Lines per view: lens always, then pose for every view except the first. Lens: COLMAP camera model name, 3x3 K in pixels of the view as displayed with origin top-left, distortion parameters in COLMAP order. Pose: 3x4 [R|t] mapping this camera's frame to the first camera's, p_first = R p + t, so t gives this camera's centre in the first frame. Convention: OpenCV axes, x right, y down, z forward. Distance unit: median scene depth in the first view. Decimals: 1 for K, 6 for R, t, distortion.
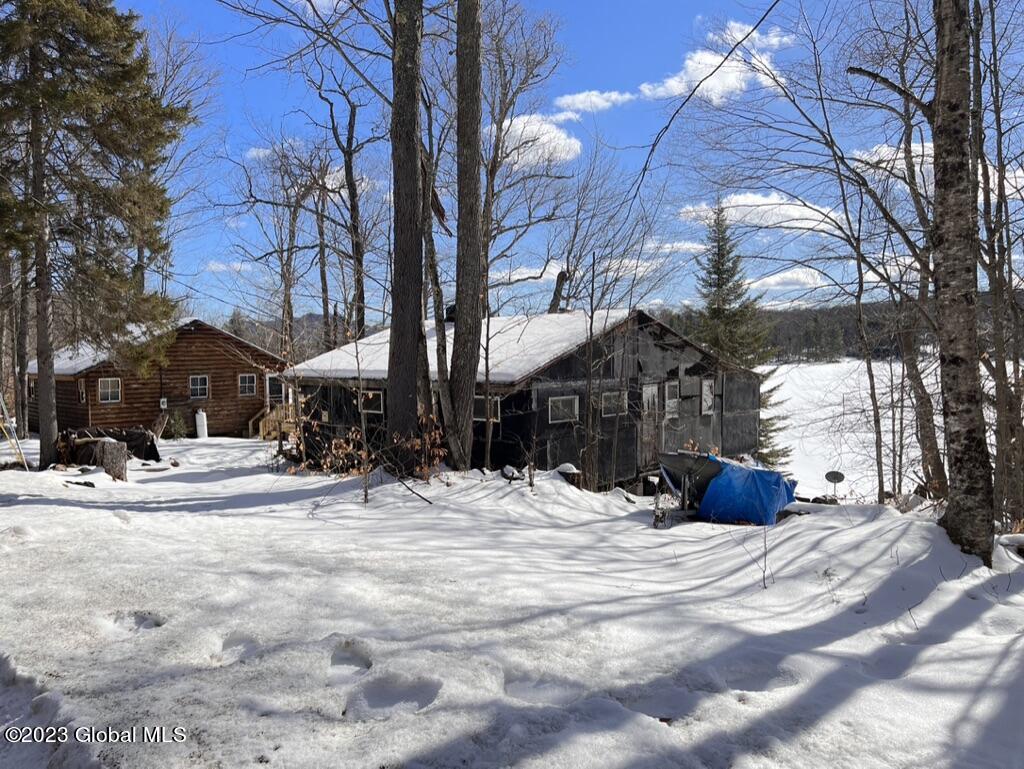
lens RADIAL K [[780.1, 0, 512.2], [0, 780.1, 382.8], [0, 0, 1]] dist [0.114249, 0.002314]
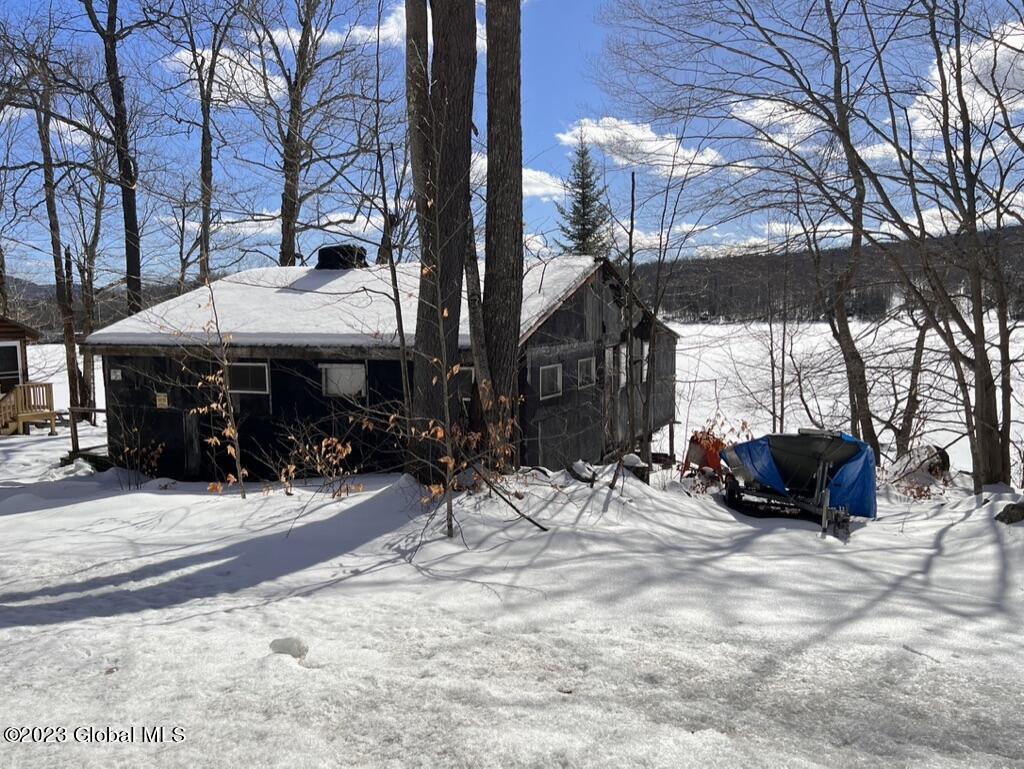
lens RADIAL K [[829.3, 0, 512.4], [0, 829.3, 382.1], [0, 0, 1]] dist [0.055540, -0.030670]
pose [[0.938478, -0.028318, 0.344175, -0.170980], [0.014576, 0.998992, 0.042447, -0.000467], [-0.345030, -0.034819, 0.937946, 0.163055]]
